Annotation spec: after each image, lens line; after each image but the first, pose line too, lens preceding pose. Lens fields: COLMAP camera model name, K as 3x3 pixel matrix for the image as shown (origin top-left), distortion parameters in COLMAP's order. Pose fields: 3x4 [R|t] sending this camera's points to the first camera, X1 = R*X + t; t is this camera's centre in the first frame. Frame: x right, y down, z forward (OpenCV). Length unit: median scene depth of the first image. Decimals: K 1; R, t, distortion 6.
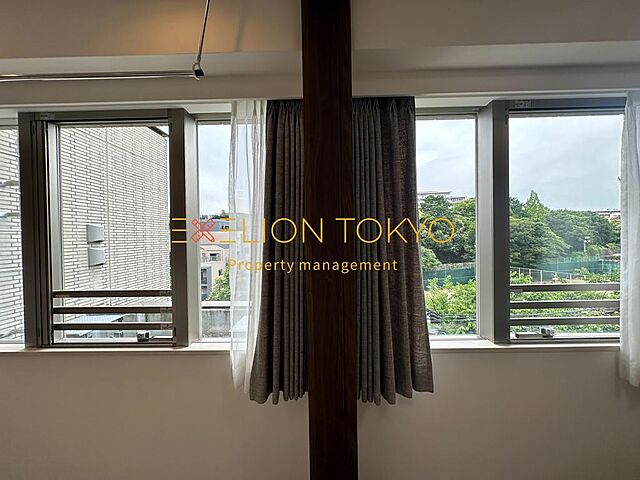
lens RADIAL K [[259.0, 0, 320.0], [0, 259.0, 240.0], [0, 0, 1]] dist [0.001344, 0.000262]
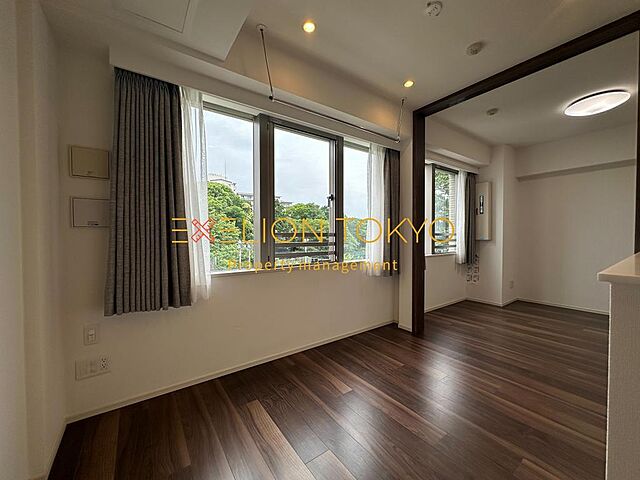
lens RADIAL K [[259.0, 0, 320.0], [0, 259.0, 240.0], [0, 0, 1]] dist [0.001344, 0.000262]
pose [[0.807567, 0.003308, 0.589767, -1.756799], [-0.004055, 0.999992, -0.000057, 0.245575], [-0.589762, -0.002346, 0.807574, -0.438038]]
